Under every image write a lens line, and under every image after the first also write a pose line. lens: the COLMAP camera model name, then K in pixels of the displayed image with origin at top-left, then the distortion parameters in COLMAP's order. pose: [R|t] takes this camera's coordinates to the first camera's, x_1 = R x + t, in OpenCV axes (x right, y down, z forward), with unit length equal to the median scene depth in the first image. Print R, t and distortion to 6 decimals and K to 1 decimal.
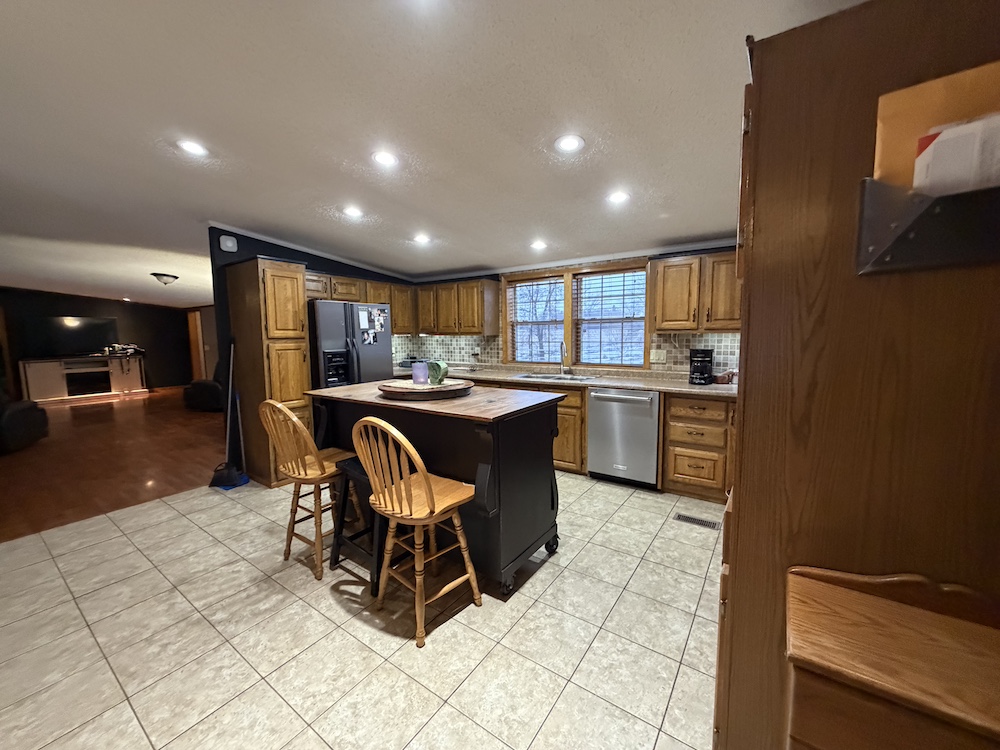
lens RADIAL K [[397.3, 0, 497.0], [0, 397.3, 375.6], [0, 0, 1]] dist [0.000102, -0.000287]
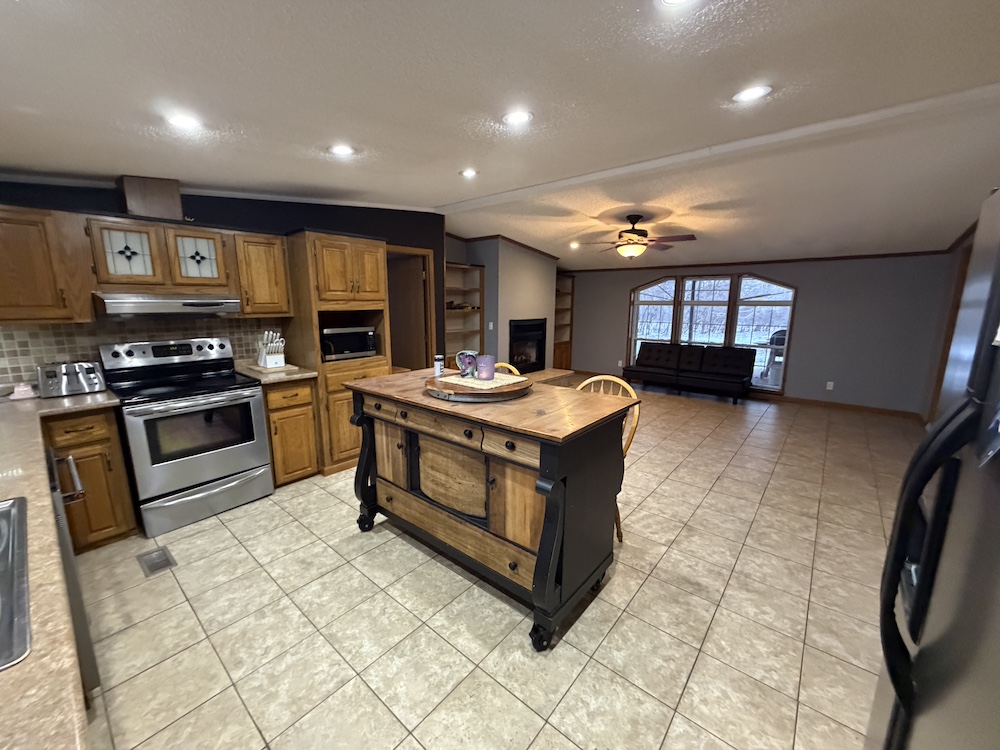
lens RADIAL K [[397.3, 0, 497.4], [0, 397.3, 375.8], [0, 0, 1]] dist [0.000102, -0.000287]
pose [[-0.996013, -0.004604, 0.089094, -0.229977], [0.021293, 0.957536, 0.287528, -0.187927], [-0.086634, 0.288279, -0.953619, 1.430134]]
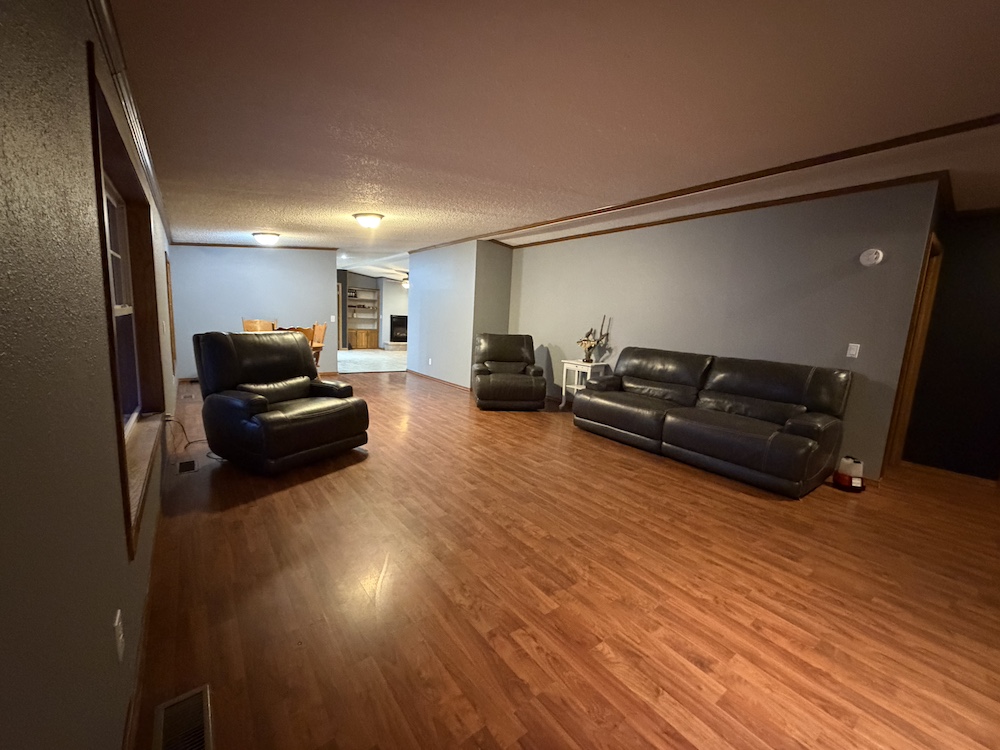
lens RADIAL K [[397.3, 0, 500.5], [0, 397.3, 376.3], [0, 0, 1]] dist [0.000102, -0.000287]
pose [[-0.954487, -0.077418, 0.288031, -2.511590], [-0.005398, 0.970050, 0.242845, -0.287750], [-0.298205, 0.230238, -0.926318, 3.213165]]
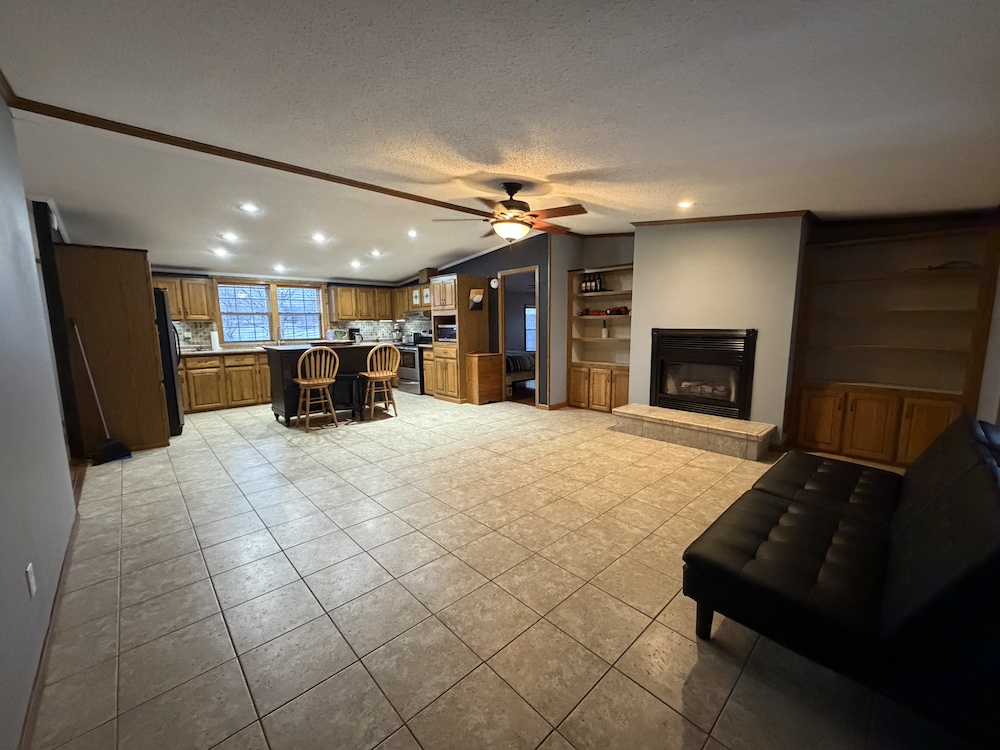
lens RADIAL K [[397.3, 0, 495.5], [0, 397.3, 375.0], [0, 0, 1]] dist [0.000102, -0.000287]
pose [[0.203200, -0.115310, 0.972324, -1.672006], [0.112631, 0.989202, 0.093774, 0.079937], [-0.972638, 0.090459, 0.213993, -0.257157]]
